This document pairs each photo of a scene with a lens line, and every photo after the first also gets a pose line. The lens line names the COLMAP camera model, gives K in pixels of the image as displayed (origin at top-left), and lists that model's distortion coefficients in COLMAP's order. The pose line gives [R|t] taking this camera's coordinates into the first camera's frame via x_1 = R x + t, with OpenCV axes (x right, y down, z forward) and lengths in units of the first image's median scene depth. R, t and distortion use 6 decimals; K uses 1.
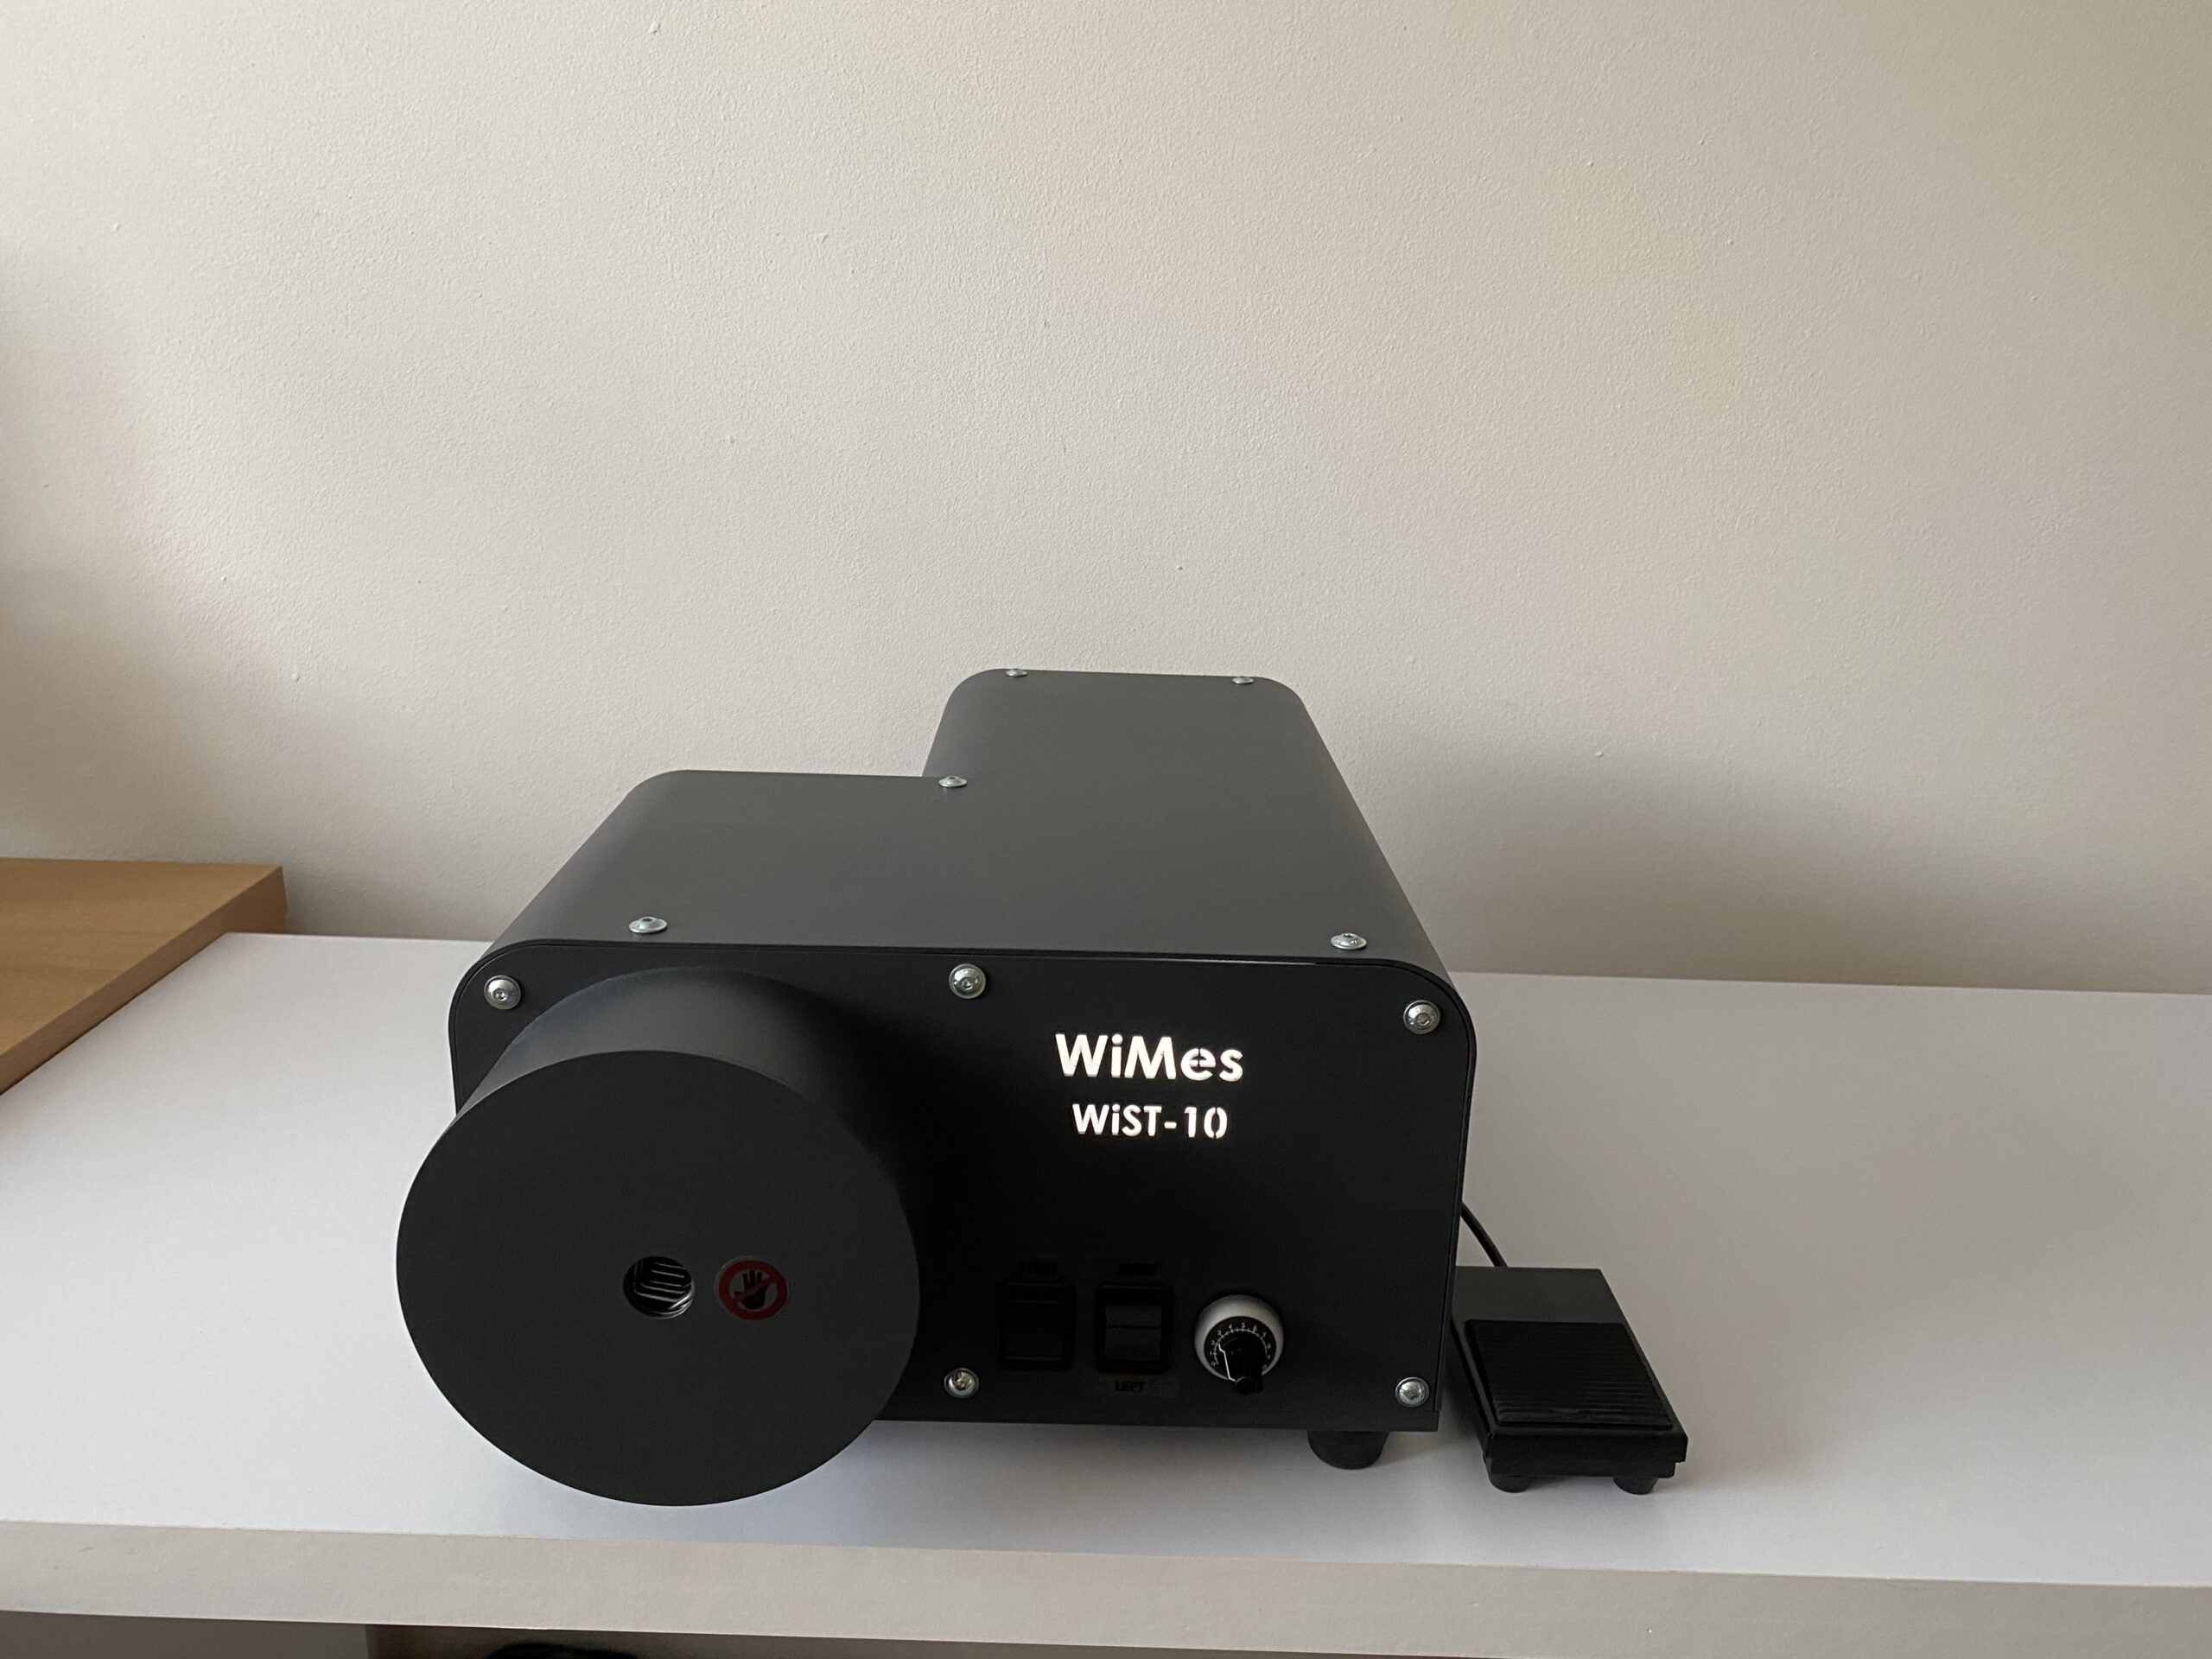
lens RADIAL K [[1682.7, 0, 1099.3], [0, 1682.7, 790.7], [0, 0, 1]] dist [0.110299, -0.230427]
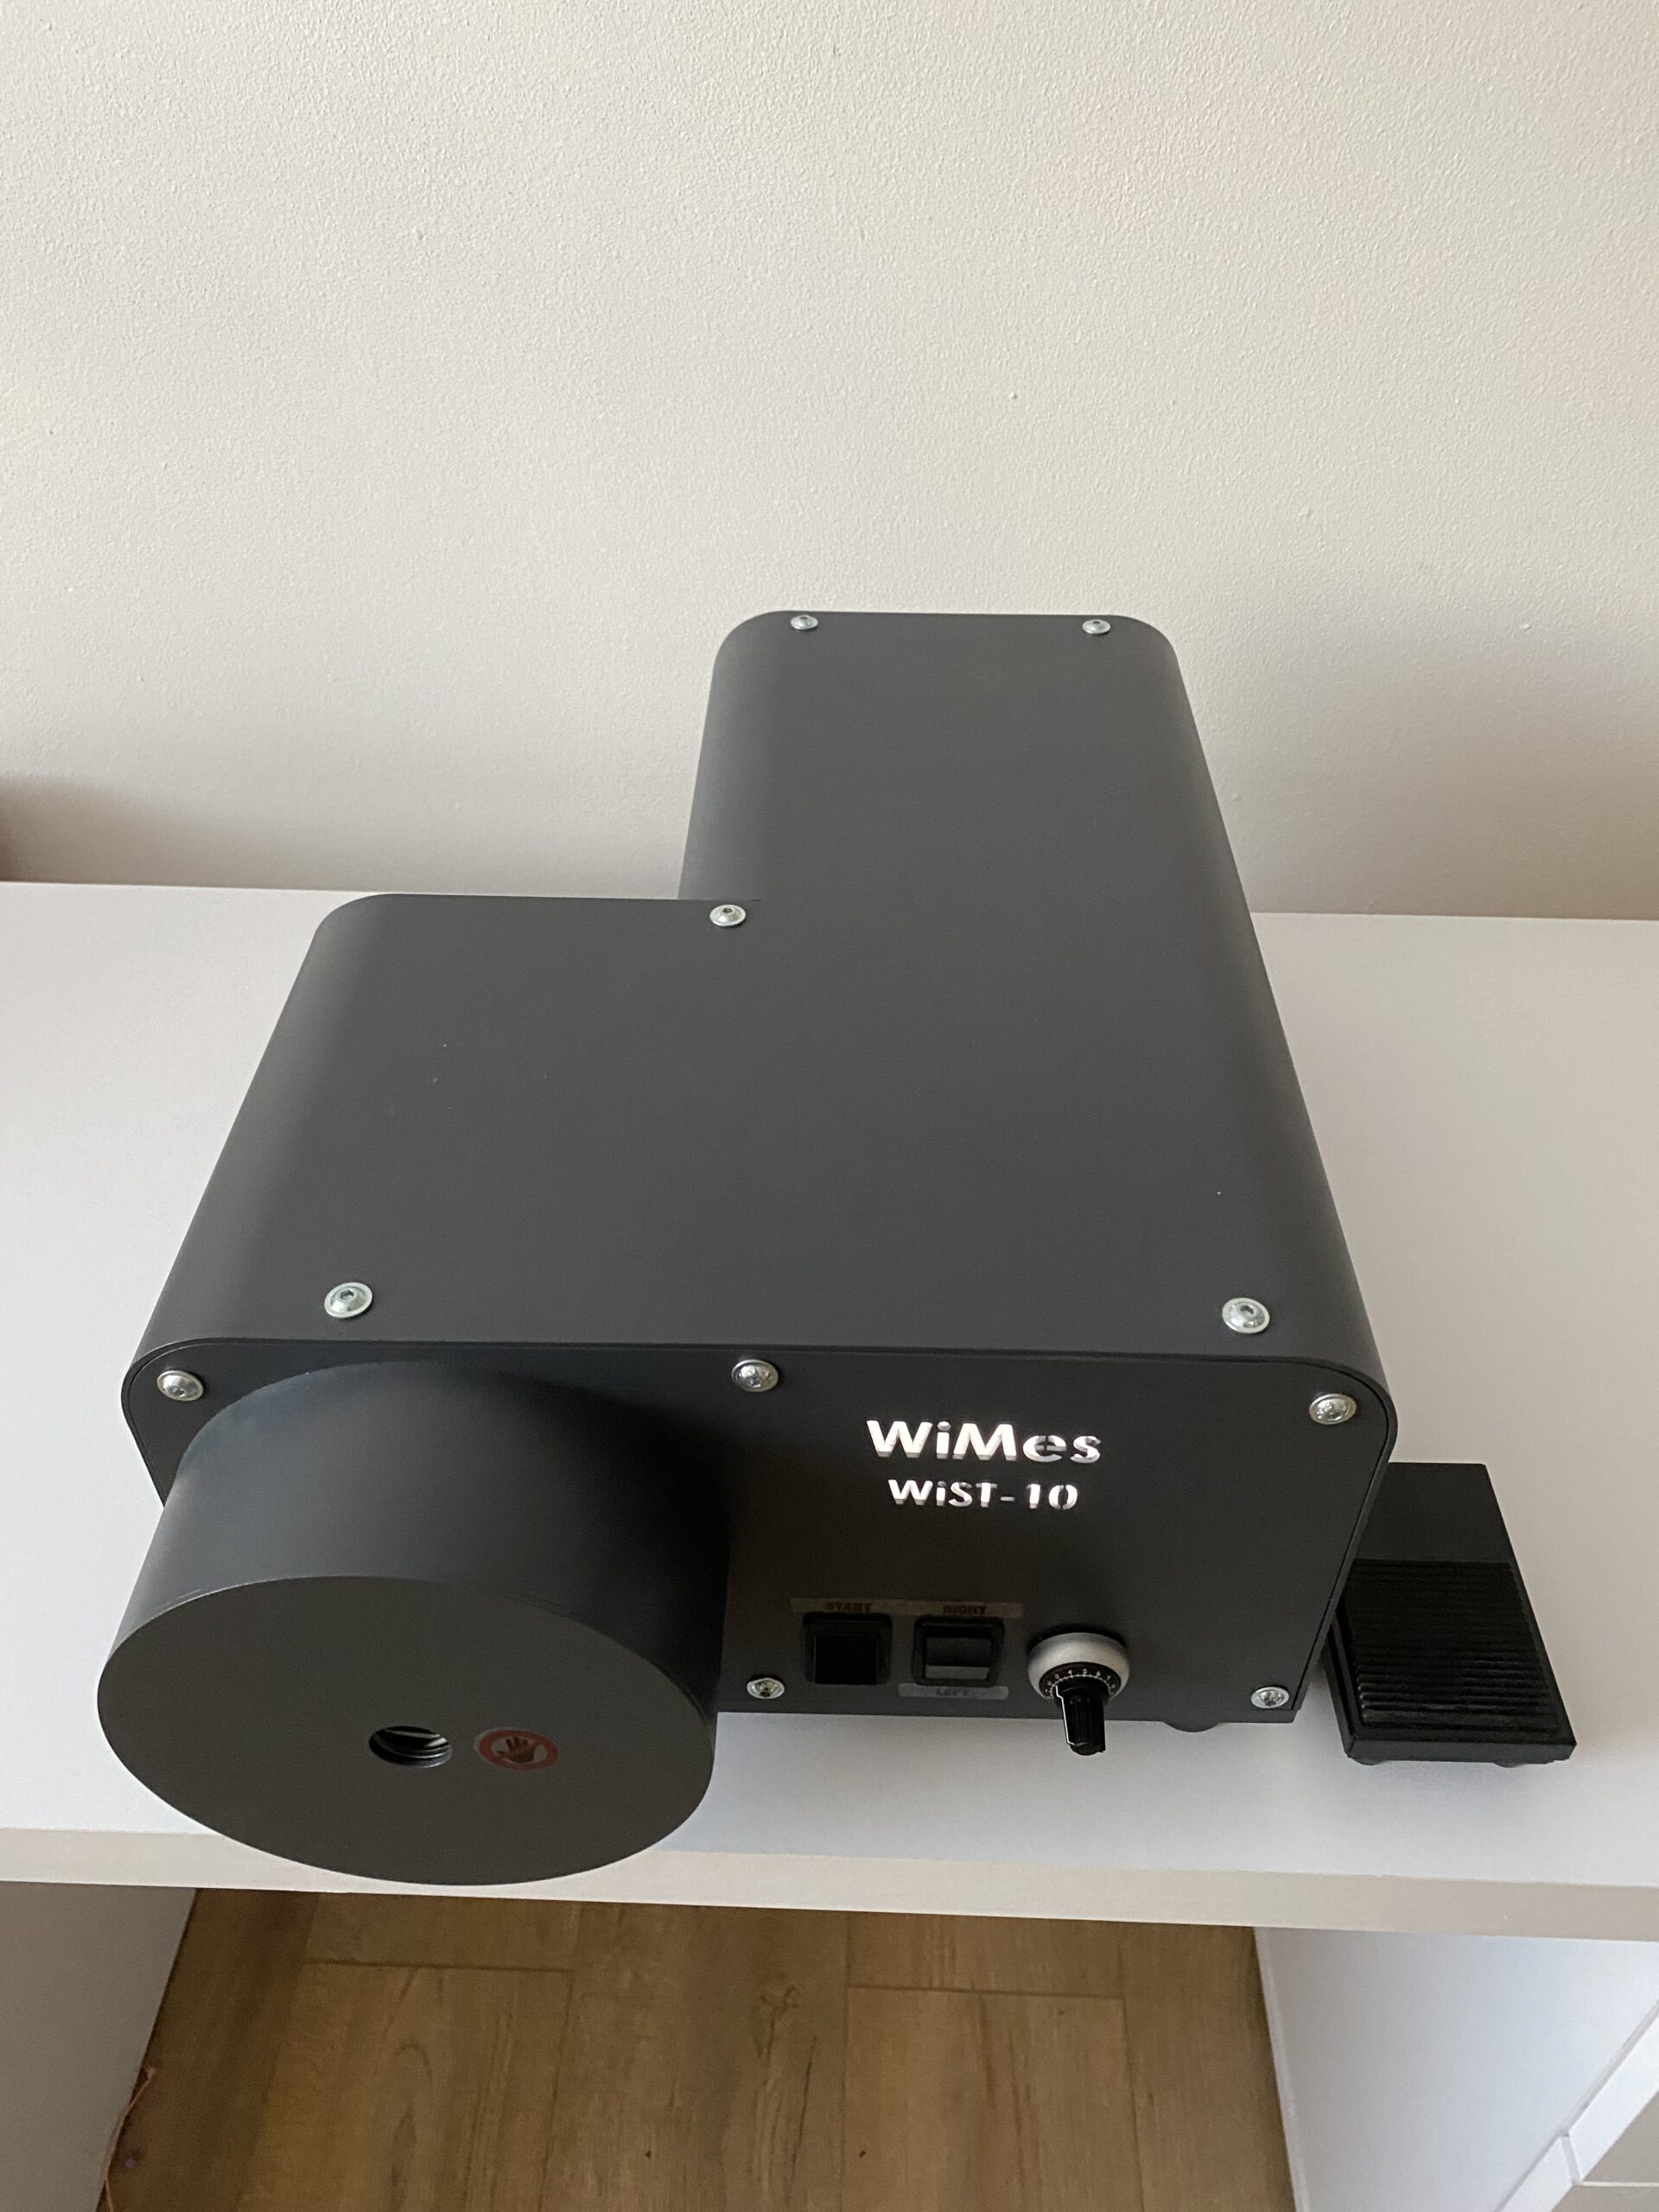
lens RADIAL K [[1705.8, 0, 833.1], [0, 1705.8, 1074.6], [0, 0, 1]] dist [0.012092, -0.002009]
pose [[0.999253, -0.002325, -0.038584, -0.010166], [0.017655, 0.915435, 0.402078, -0.324631], [0.034386, -0.402459, 0.914792, 0.317762]]
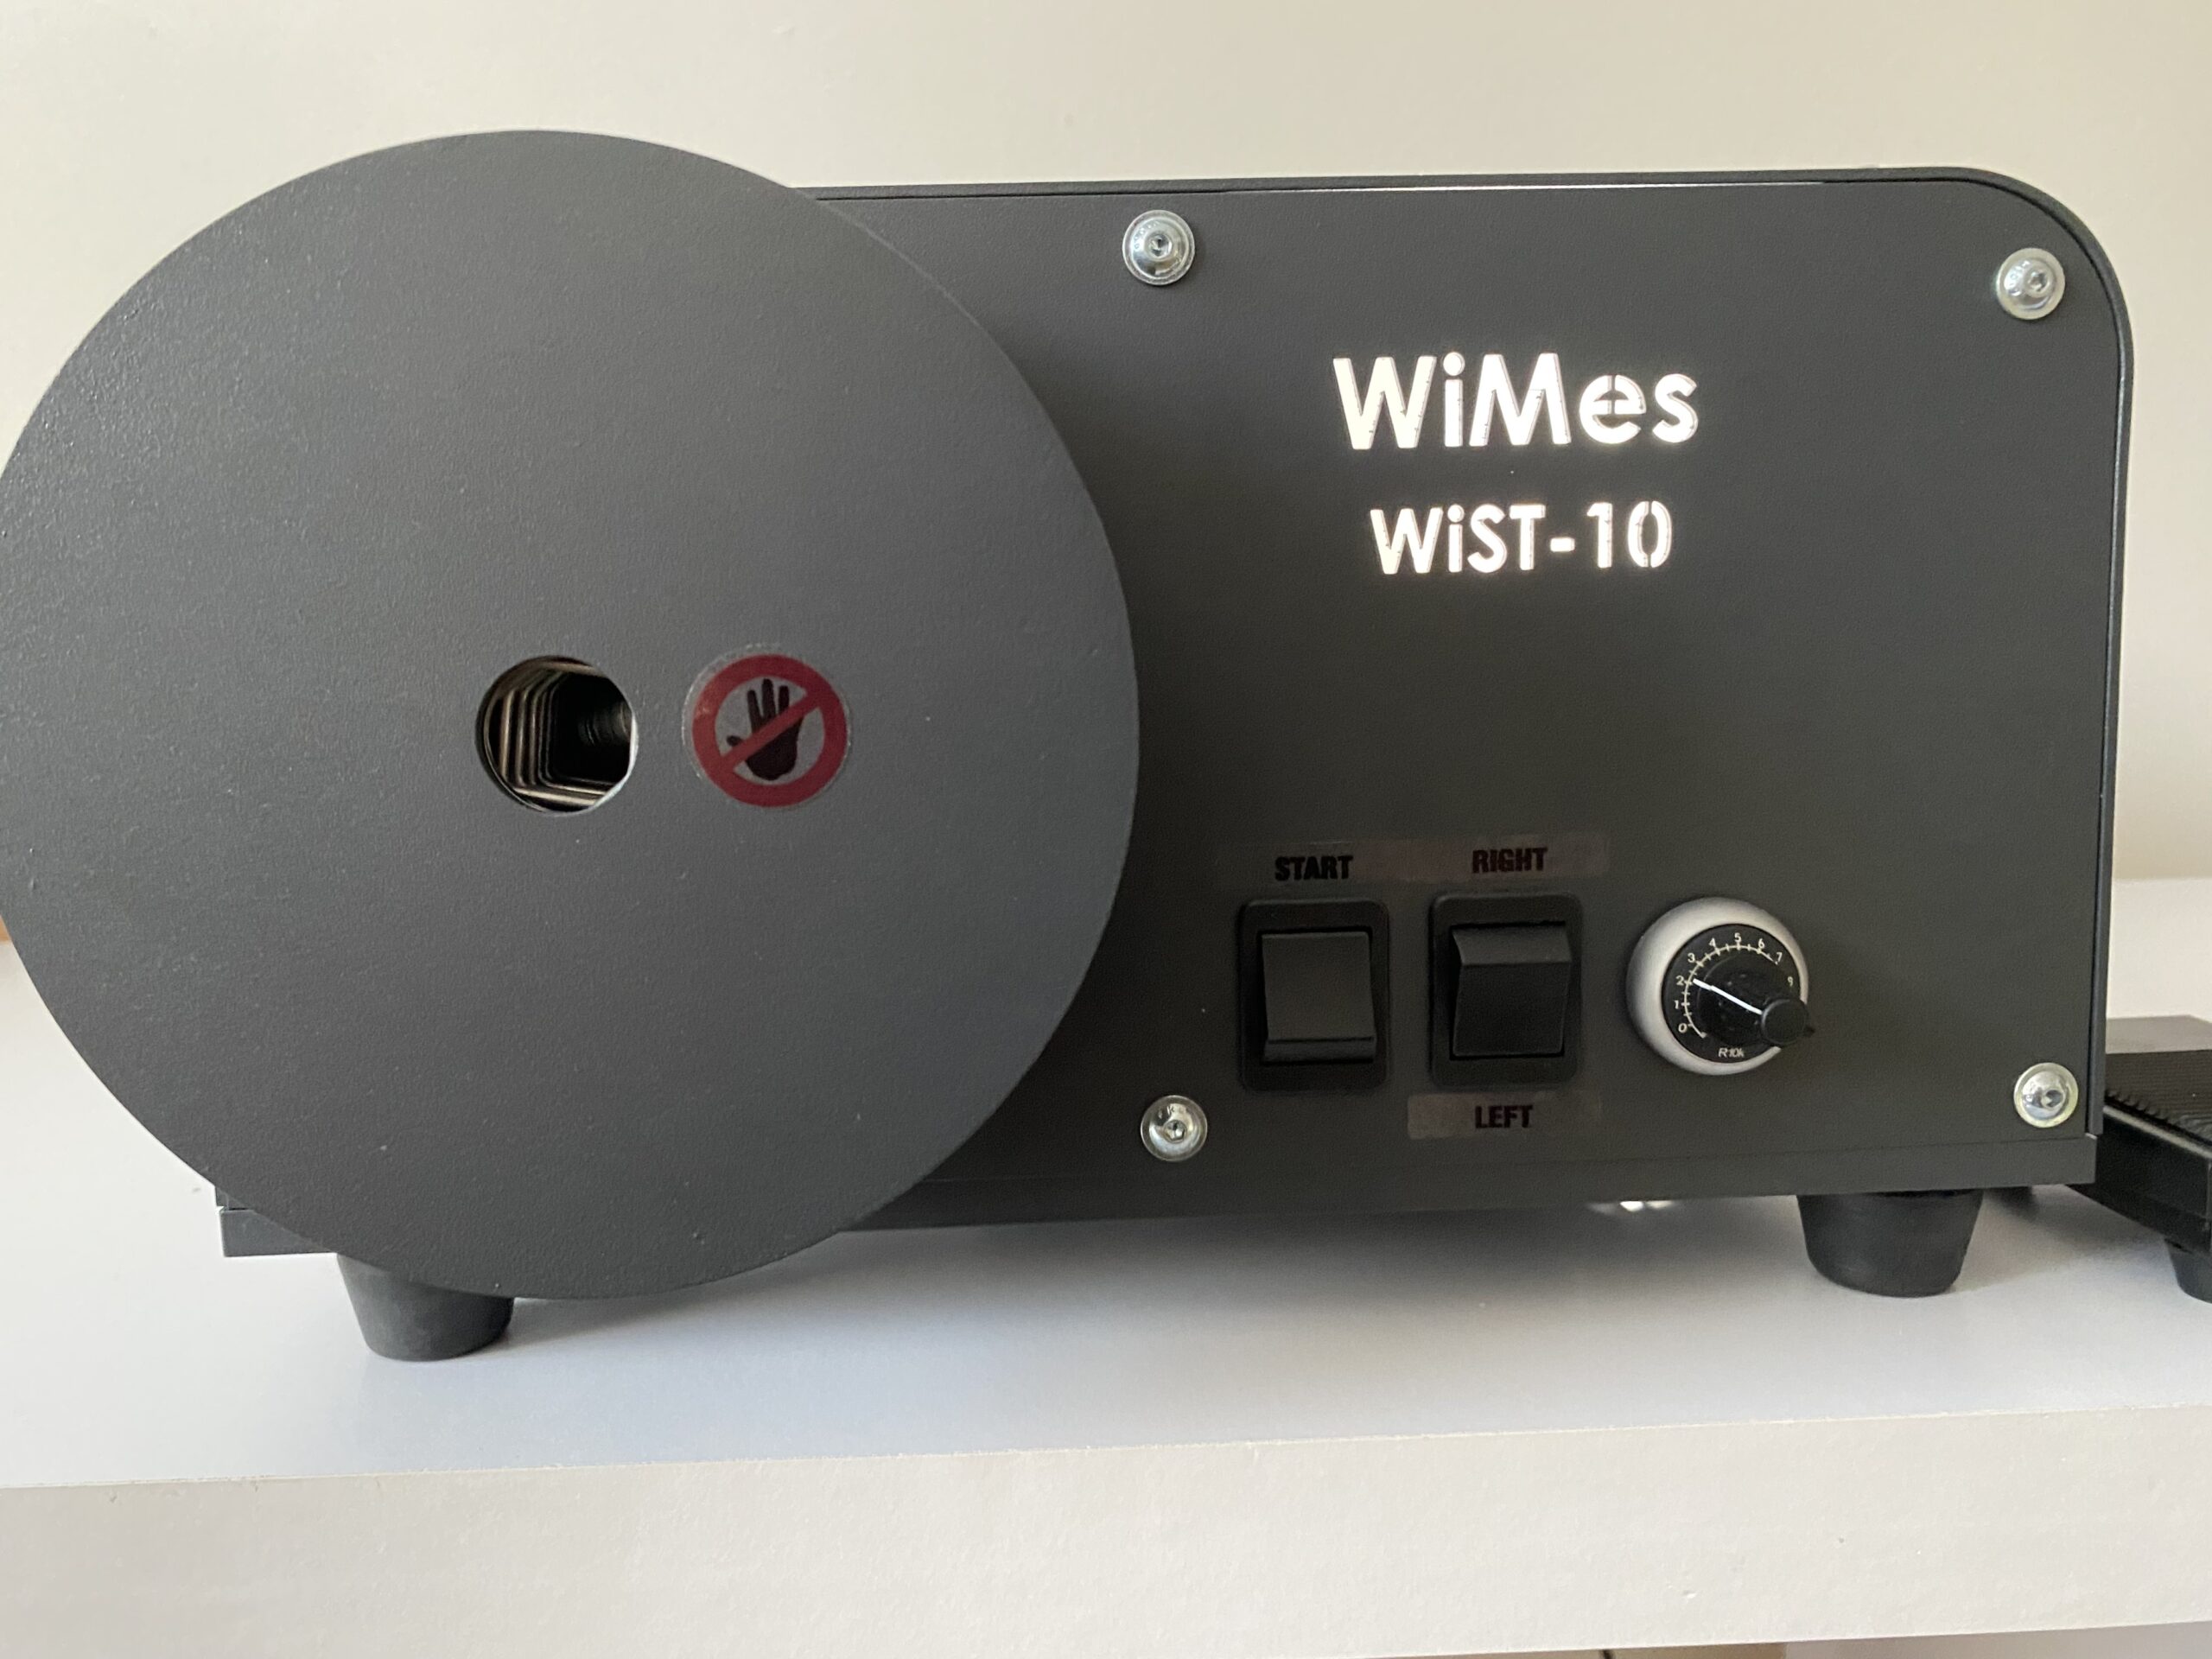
lens RADIAL K [[1705.8, 0, 1092.6], [0, 1705.8, 815.7], [0, 0, 1]] dist [0.012092, -0.002009]
pose [[0.997588, -0.059475, 0.035803, -0.122795], [0.064795, 0.982835, -0.172736, 0.357083], [-0.024915, 0.174639, 0.984317, 0.504912]]
